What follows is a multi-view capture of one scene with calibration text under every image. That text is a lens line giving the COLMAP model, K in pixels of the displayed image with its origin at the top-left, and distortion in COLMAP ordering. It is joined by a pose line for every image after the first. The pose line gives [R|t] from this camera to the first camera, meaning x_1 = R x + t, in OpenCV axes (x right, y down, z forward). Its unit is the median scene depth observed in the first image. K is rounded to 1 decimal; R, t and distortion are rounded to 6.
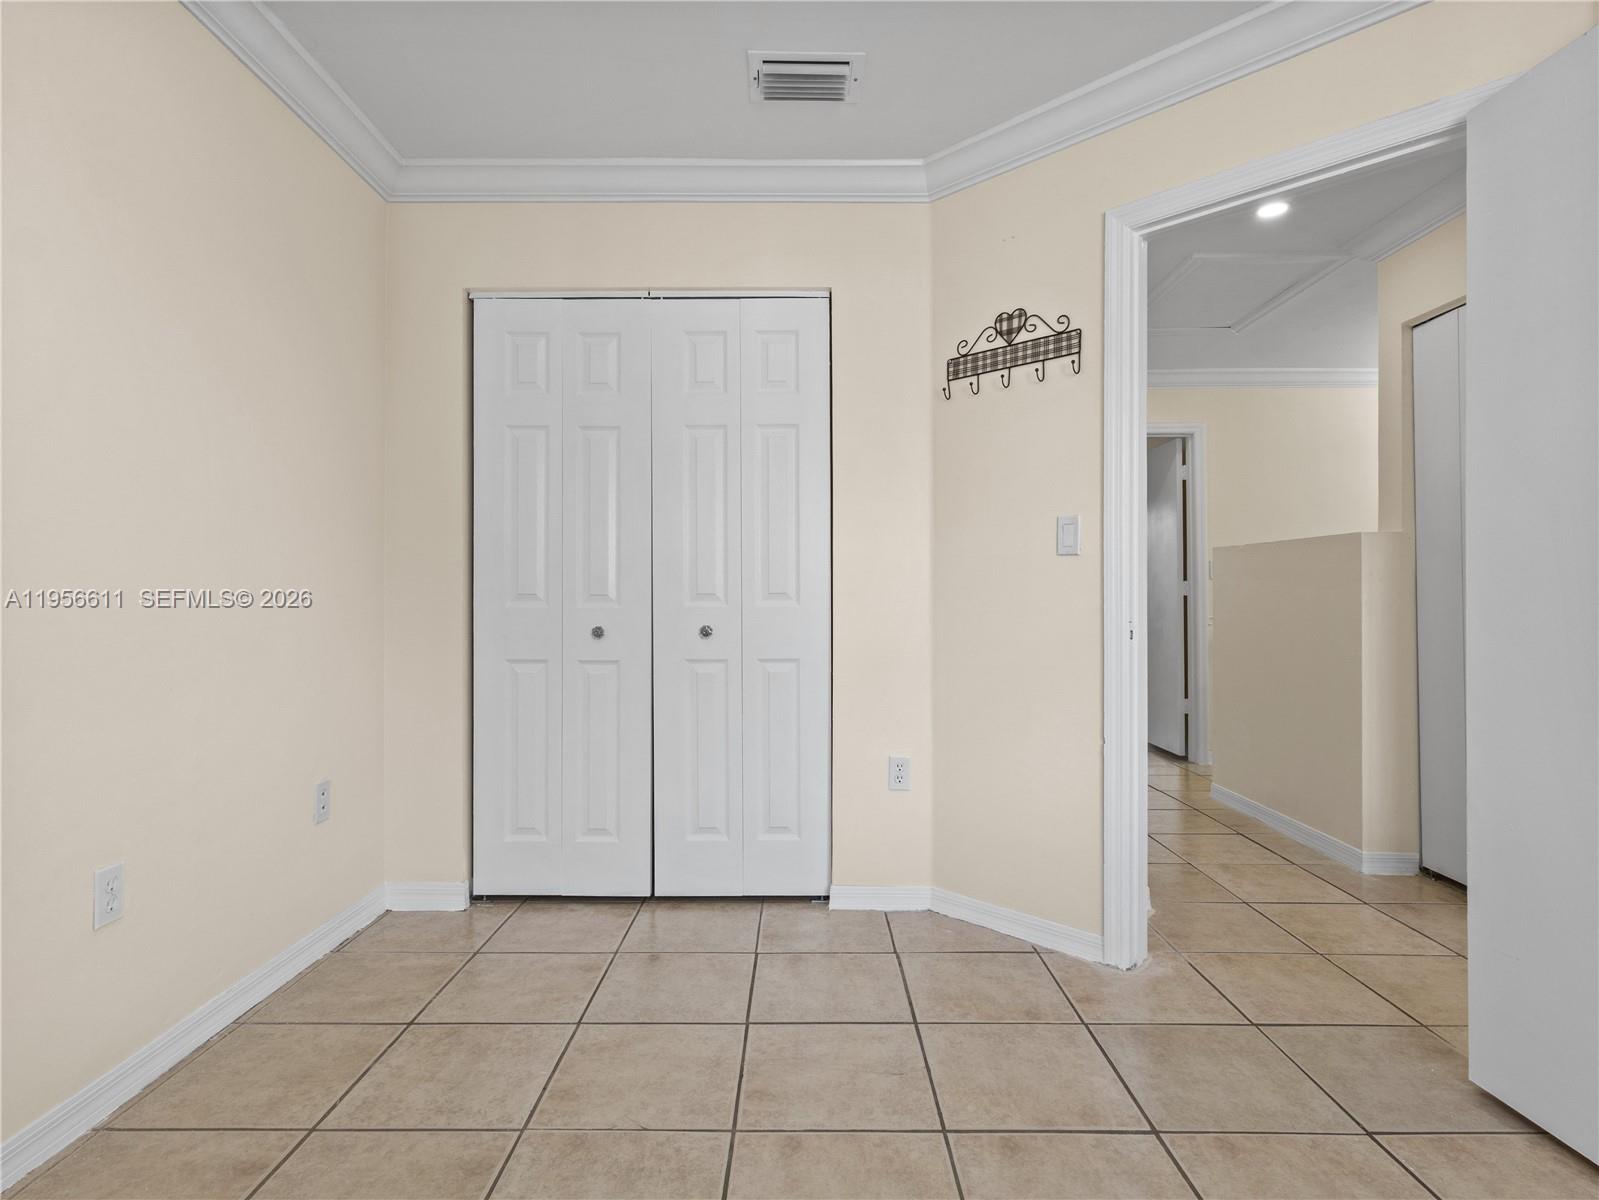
lens RADIAL K [[845.2, 0, 799.5], [0, 845.2, 600.0], [0, 0, 1]] dist [0.005007, 0.002399]
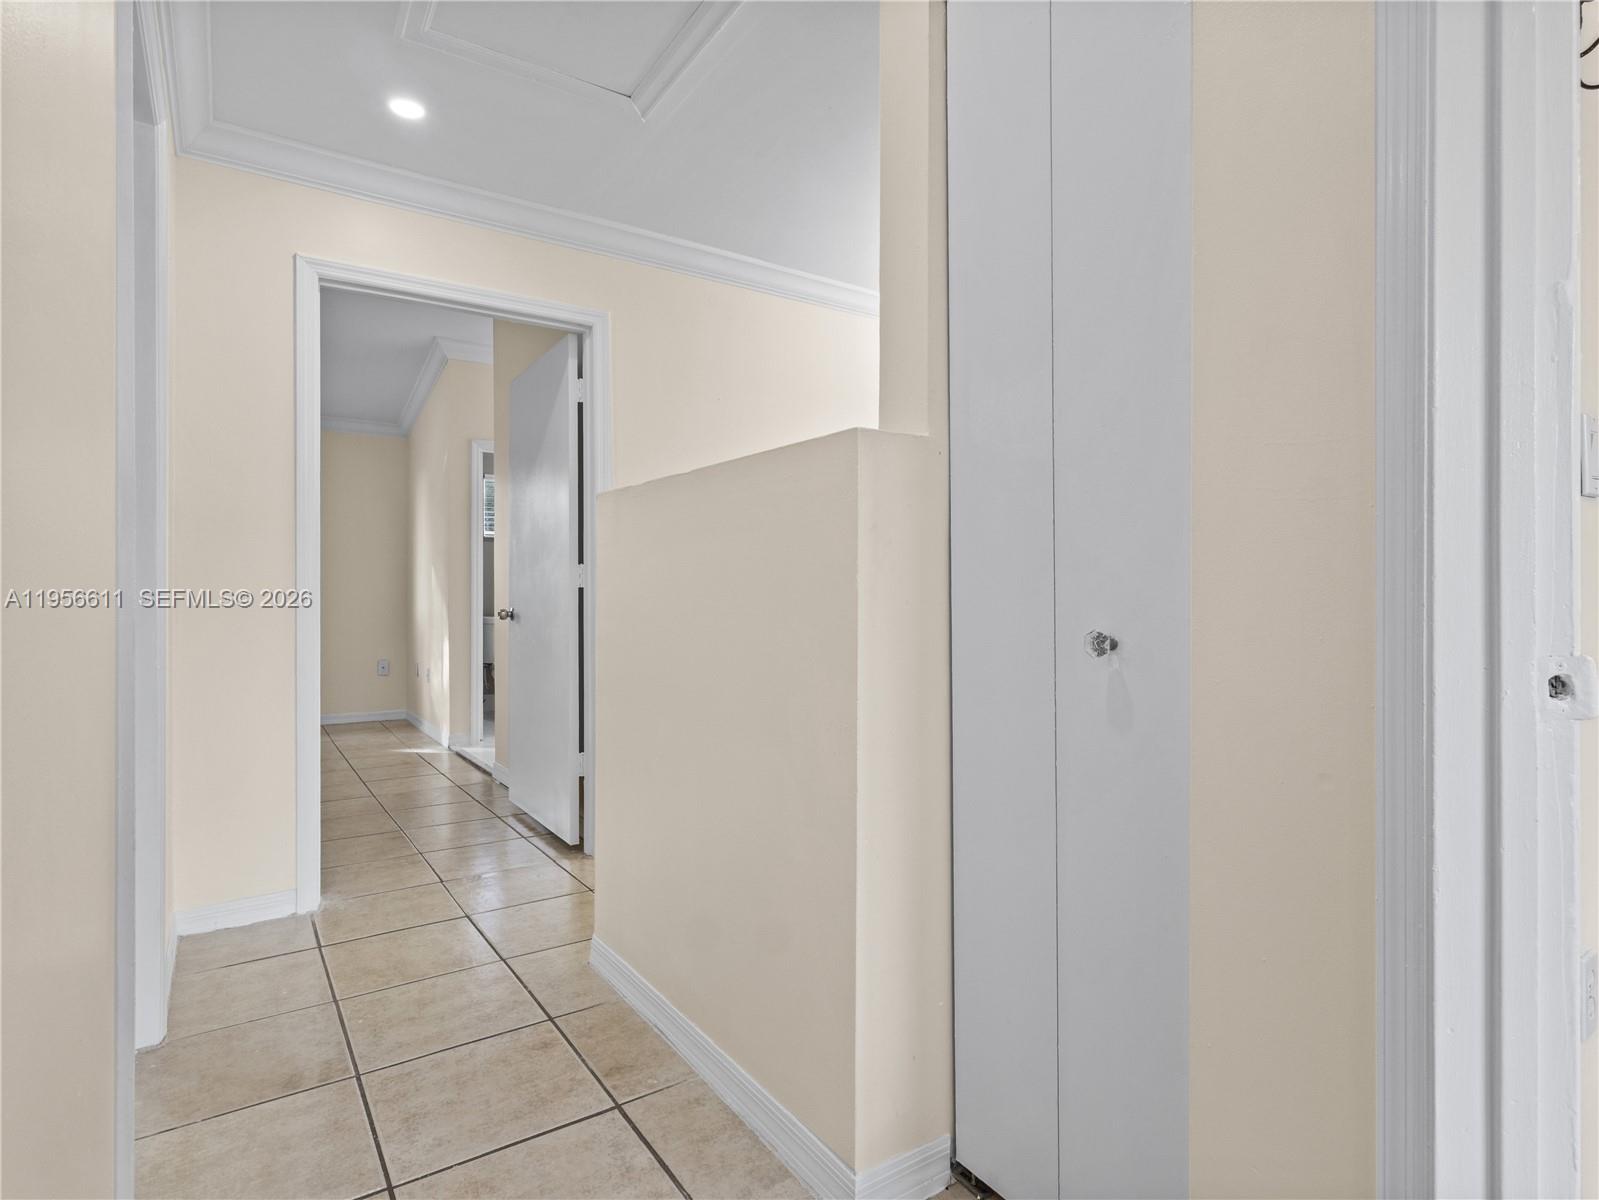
lens RADIAL K [[845.2, 0, 799.5], [0, 845.2, 600.0], [0, 0, 1]] dist [0.005007, 0.002399]
pose [[0.824608, 0.005576, 0.565677, 0.240140], [-0.005193, 0.999984, -0.002288, 0.004568], [-0.565681, -0.001051, 0.824624, 0.401223]]
